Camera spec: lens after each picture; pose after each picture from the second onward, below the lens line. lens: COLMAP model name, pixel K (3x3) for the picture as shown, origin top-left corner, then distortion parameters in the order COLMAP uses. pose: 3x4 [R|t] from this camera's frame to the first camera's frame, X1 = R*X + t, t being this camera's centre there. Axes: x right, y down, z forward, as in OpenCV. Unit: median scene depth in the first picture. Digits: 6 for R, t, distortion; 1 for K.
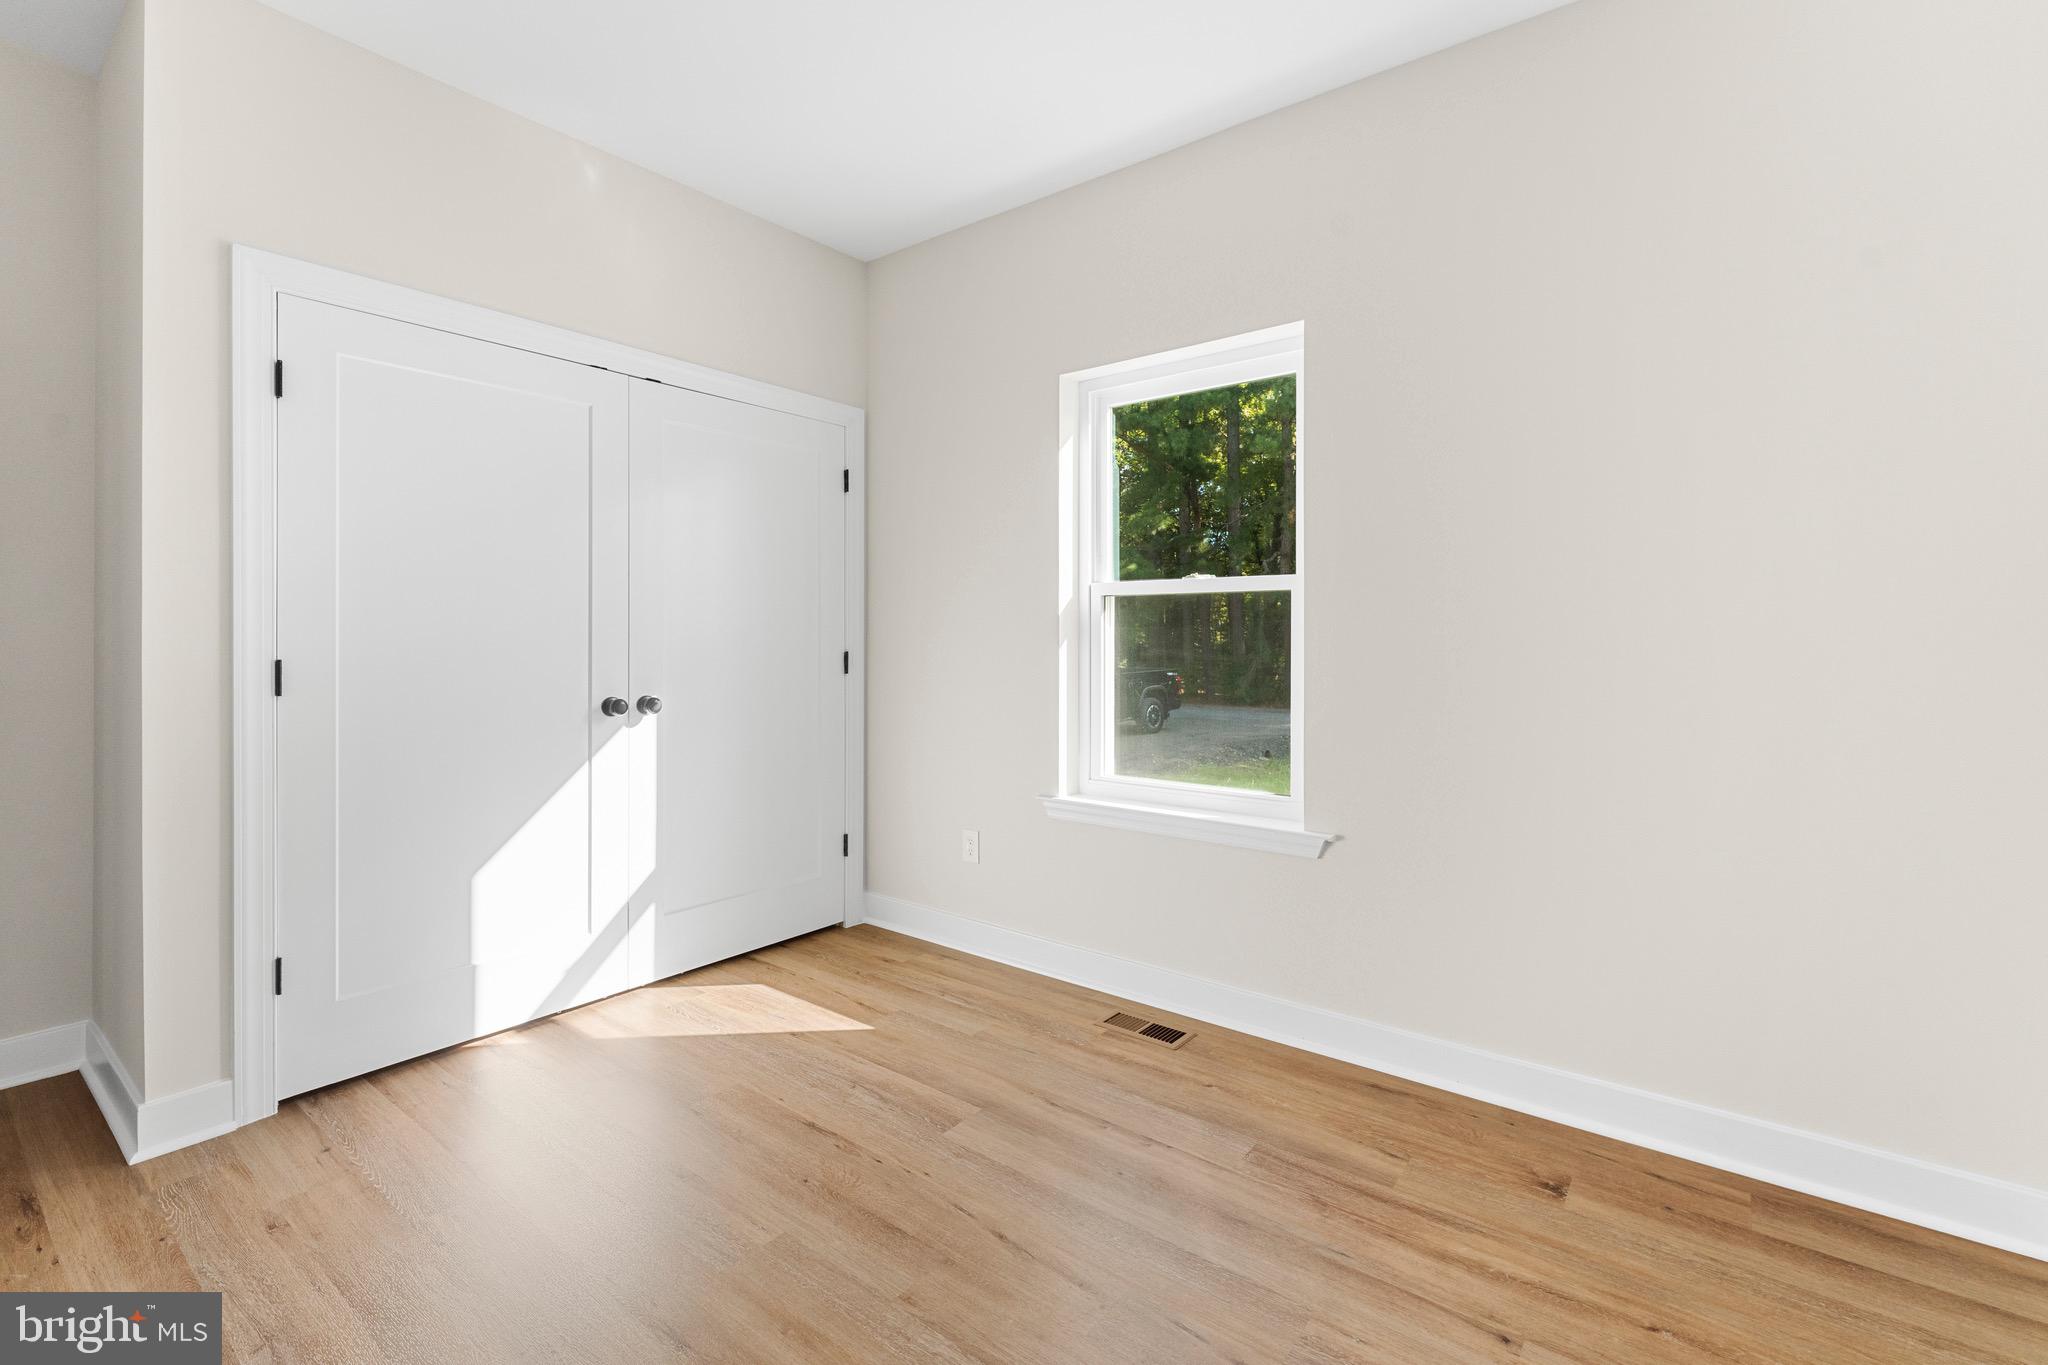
lens RADIAL K [[901.1, 0, 1038.8], [0, 901.1, 648.2], [0, 0, 1]] dist [-0.000991, -0.000468]
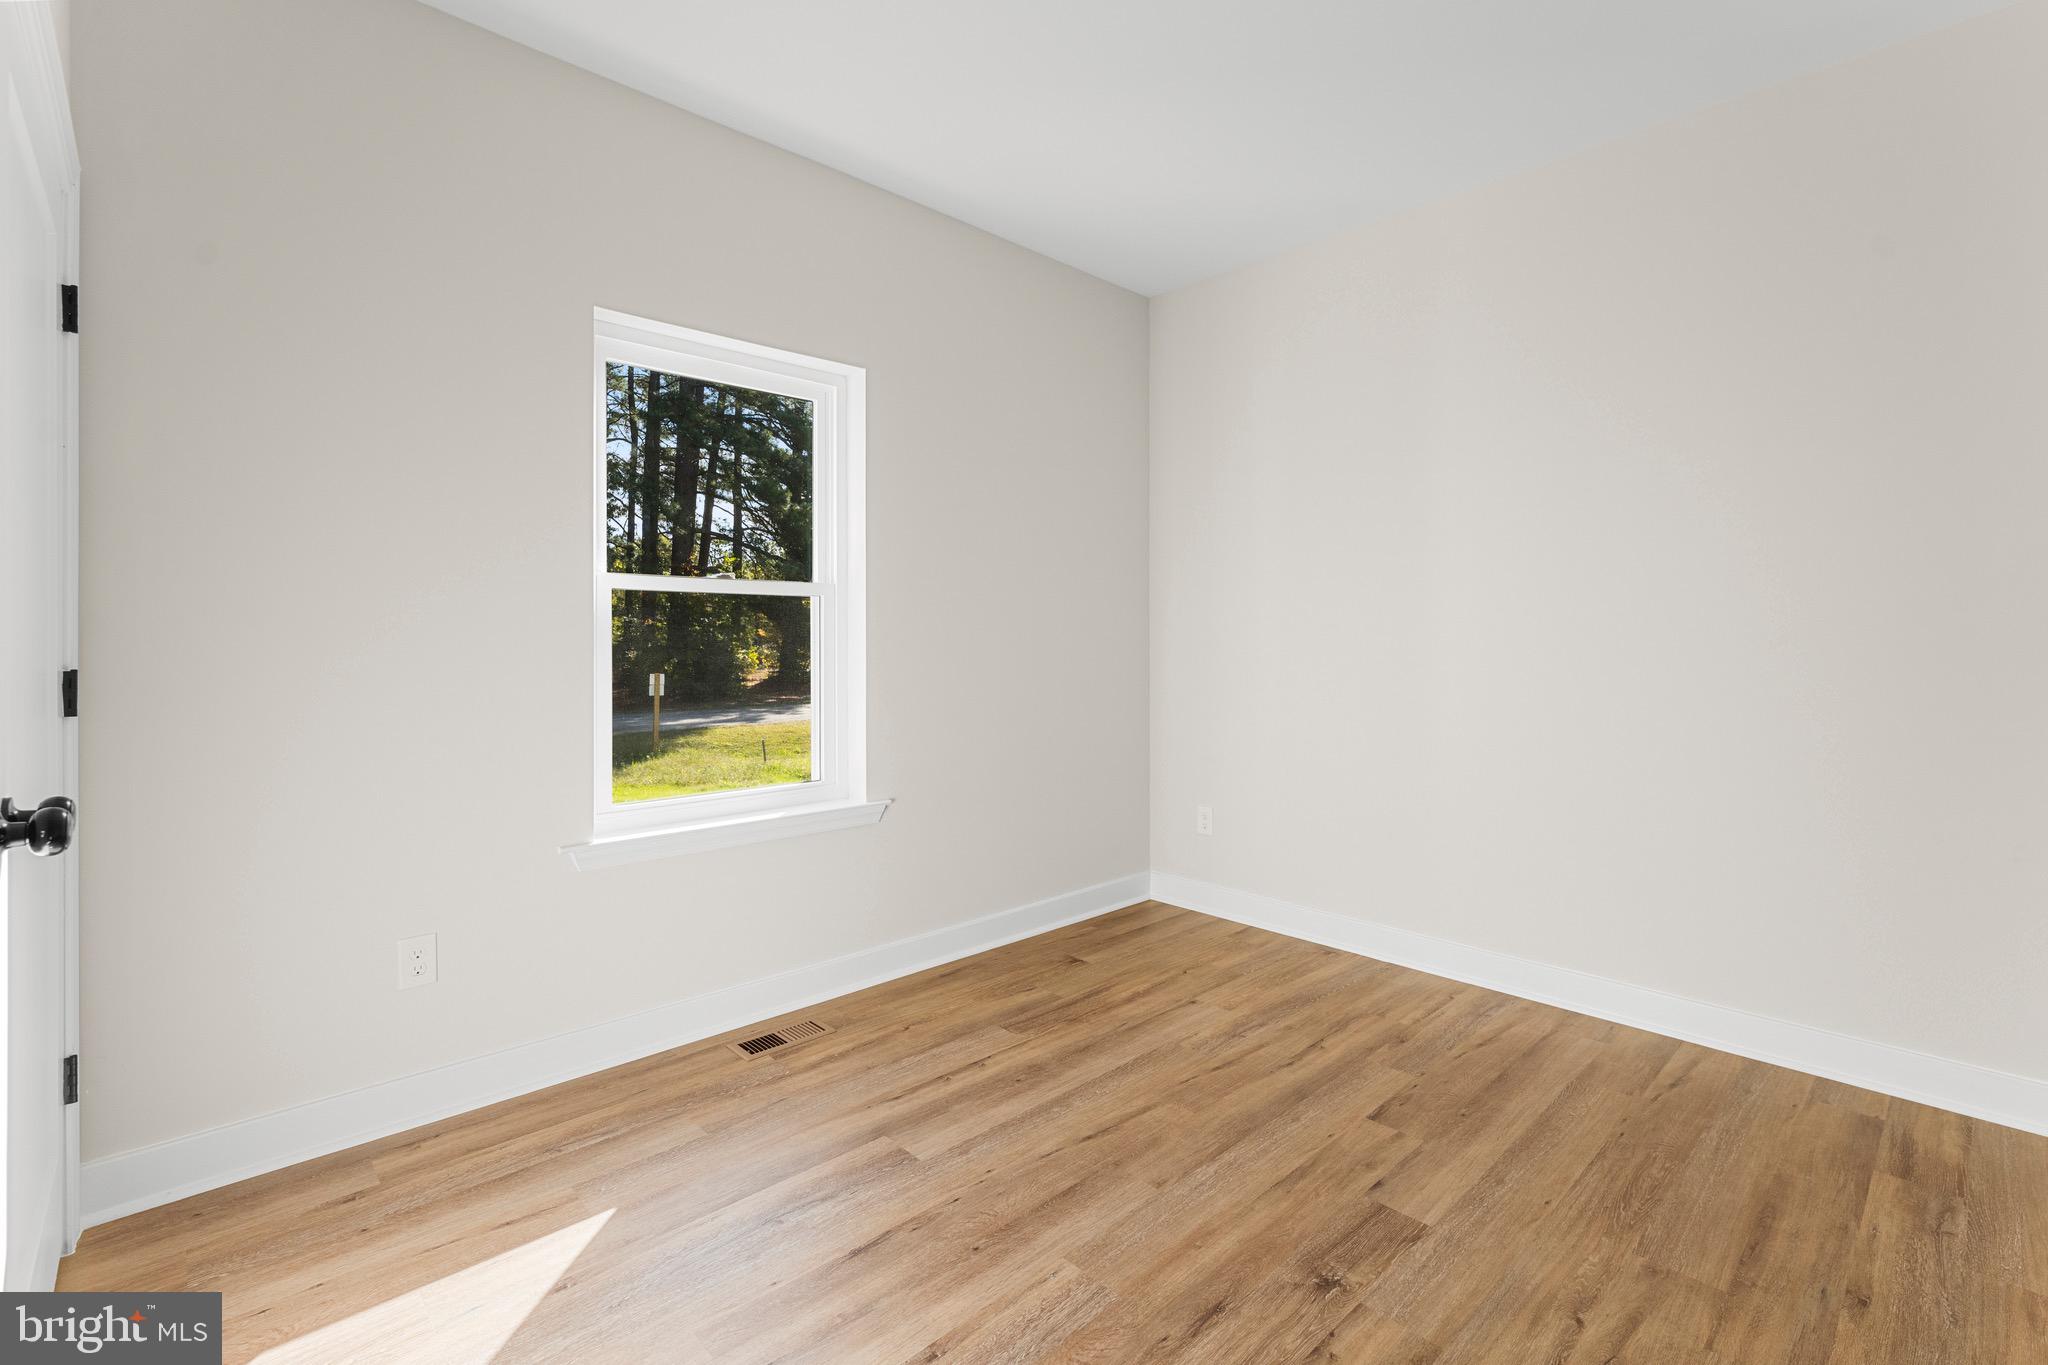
lens RADIAL K [[901.1, 0, 1038.8], [0, 901.1, 648.2], [0, 0, 1]] dist [-0.000991, -0.000468]
pose [[0.164322, -0.014556, 0.986299, -0.934405], [0.014366, 0.999820, 0.012362, -0.012305], [-0.986302, 0.012138, 0.164501, 0.653465]]
